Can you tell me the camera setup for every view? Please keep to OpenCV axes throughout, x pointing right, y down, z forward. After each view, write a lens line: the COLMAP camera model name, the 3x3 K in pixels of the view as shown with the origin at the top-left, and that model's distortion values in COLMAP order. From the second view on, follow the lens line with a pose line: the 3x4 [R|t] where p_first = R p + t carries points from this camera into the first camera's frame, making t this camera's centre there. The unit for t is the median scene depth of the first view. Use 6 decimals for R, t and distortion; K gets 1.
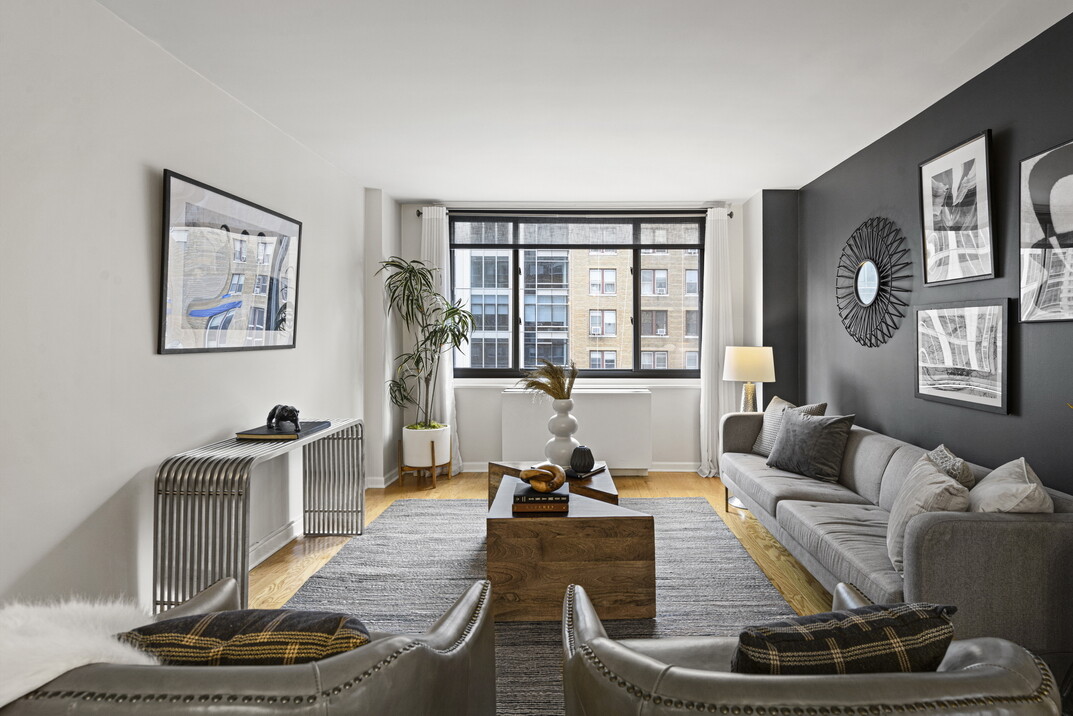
lens RADIAL K [[550.6, 0, 566.3], [0, 550.6, 335.1], [0, 0, 1]] dist [-0.003925, -0.000537]
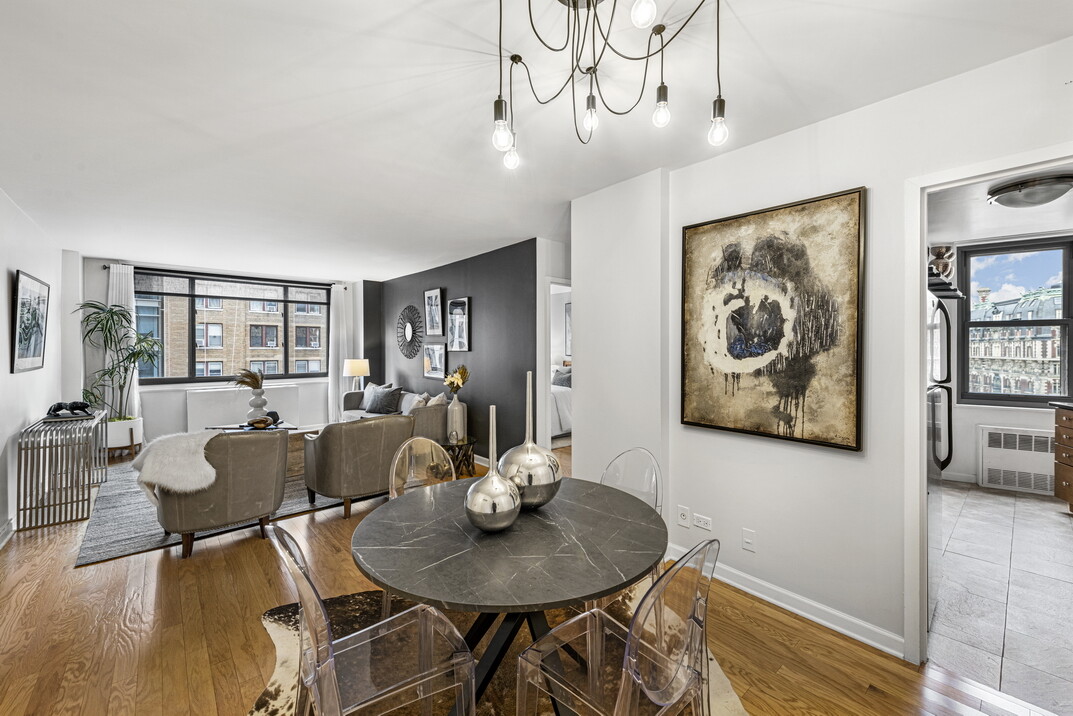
lens RADIAL K [[429.0, 0, 549.8], [0, 429.0, 346.3], [0, 0, 1]] dist [0.014116, -0.000063]
pose [[0.729035, -0.002067, 0.684474, -0.257751], [0.000783, 0.999997, 0.002186, -0.032072], [-0.684476, -0.001058, 0.729034, -0.708730]]
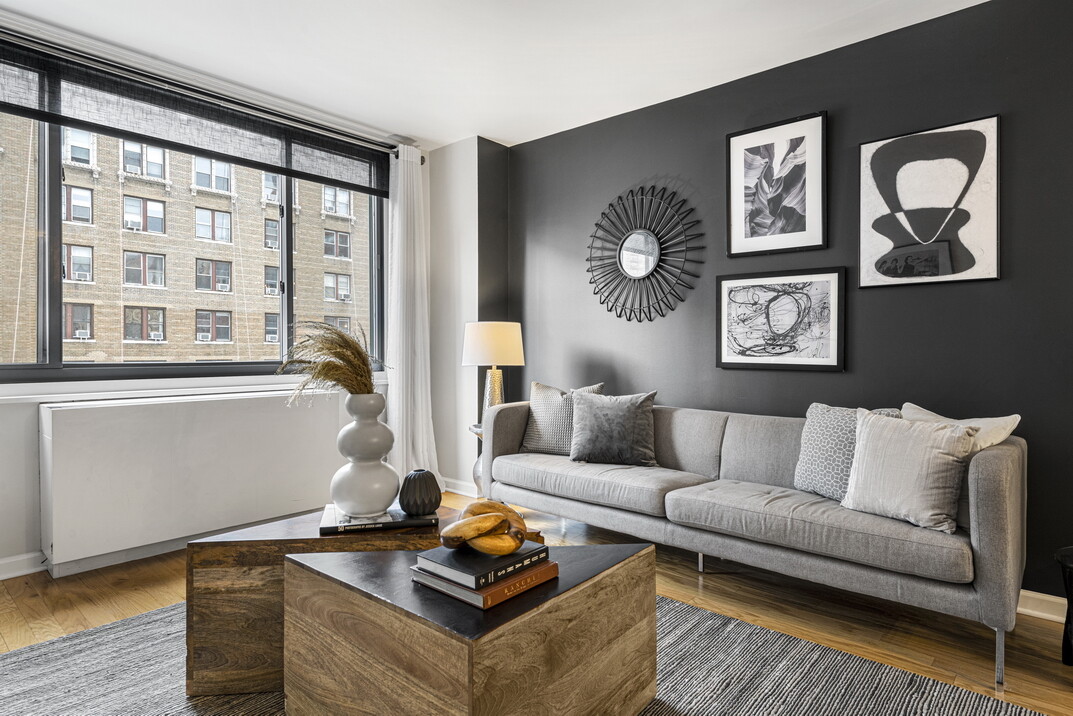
lens RADIAL K [[593.6, 0, 566.0], [0, 593.6, 346.1], [0, 0, 1]] dist [0.018777, -0.002318]
pose [[0.637728, 0.003371, 0.770255, -0.290541], [-0.006142, 0.999981, 0.000709, 0.057750], [-0.770238, -0.005183, 0.637736, 0.394900]]
